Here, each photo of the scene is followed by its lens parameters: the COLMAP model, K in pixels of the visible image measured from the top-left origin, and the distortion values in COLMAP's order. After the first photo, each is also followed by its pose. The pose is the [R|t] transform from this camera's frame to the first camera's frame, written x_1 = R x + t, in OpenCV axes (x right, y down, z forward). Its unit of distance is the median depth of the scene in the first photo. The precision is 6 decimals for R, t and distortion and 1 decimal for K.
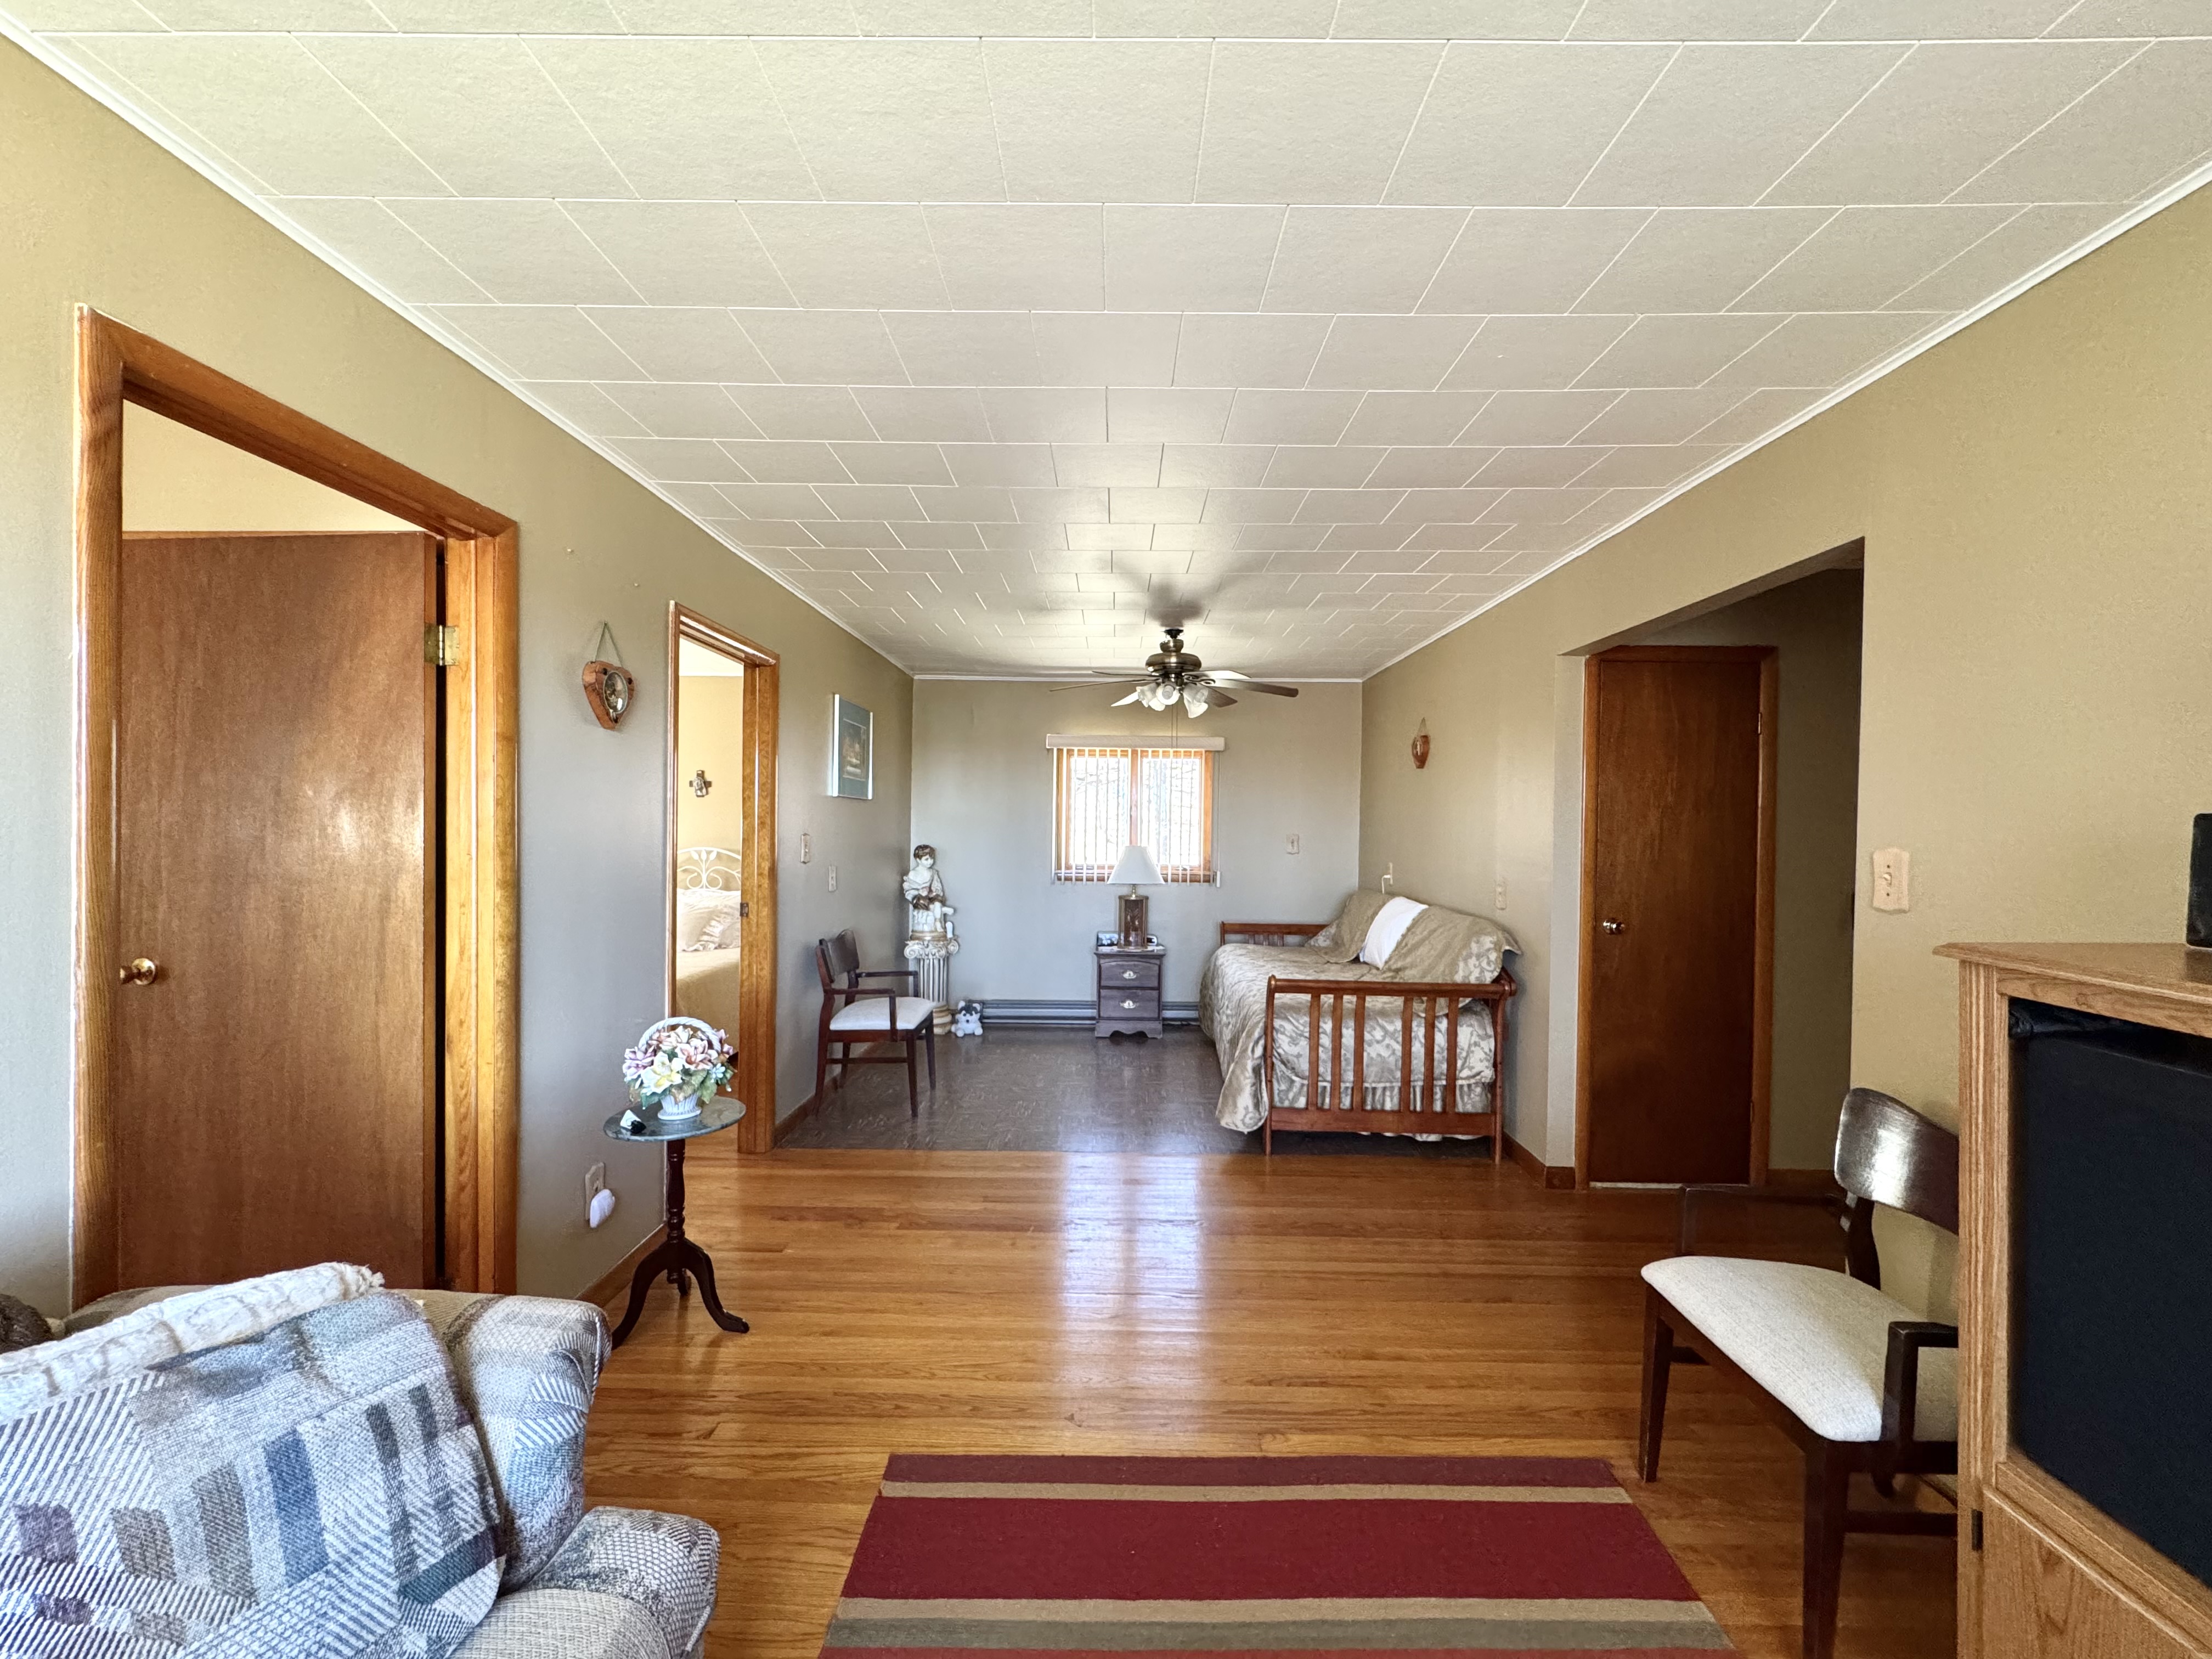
lens RADIAL K [[880.5, 0, 1107.9], [0, 880.5, 827.7], [0, 0, 1]] dist [-0.003130, -0.000288]
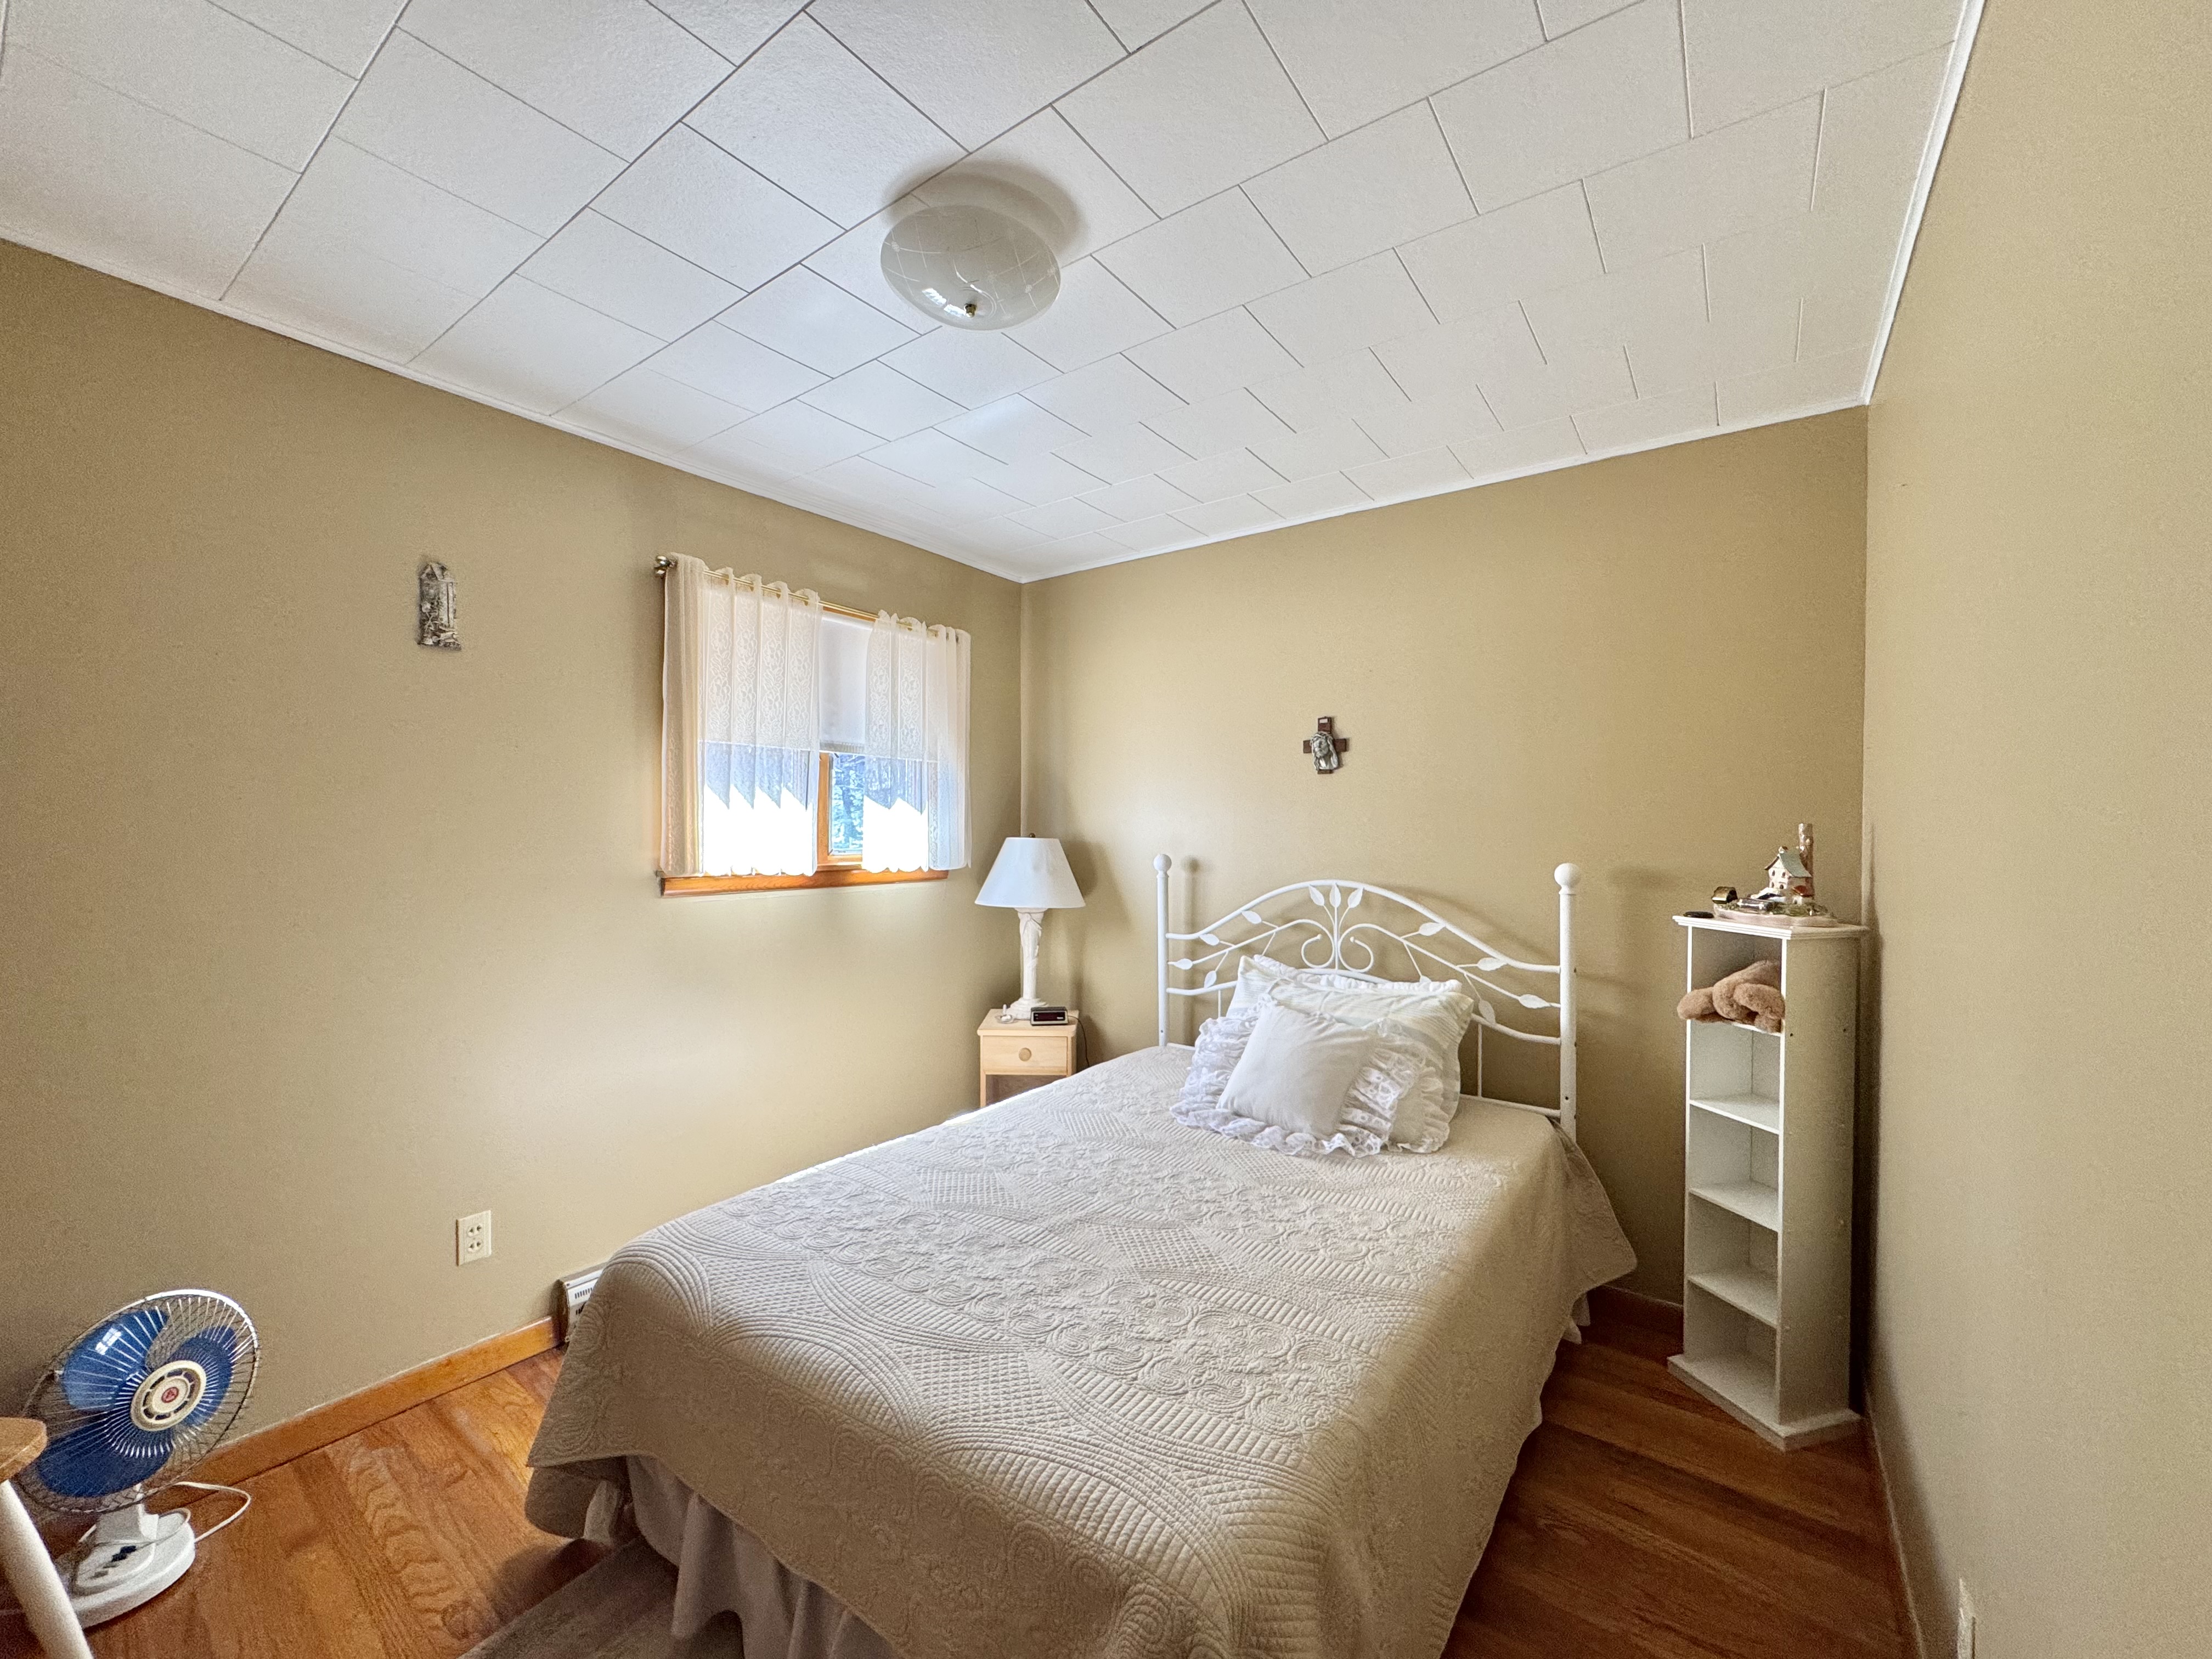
lens RADIAL K [[880.5, 0, 1106.2], [0, 880.5, 823.4], [0, 0, 1]] dist [-0.003130, -0.000288]
pose [[0.816770, -0.005892, -0.576933, -0.289779], [0.005371, 0.999982, -0.002608, -0.007274], [0.576939, -0.000969, 0.816787, 0.550702]]
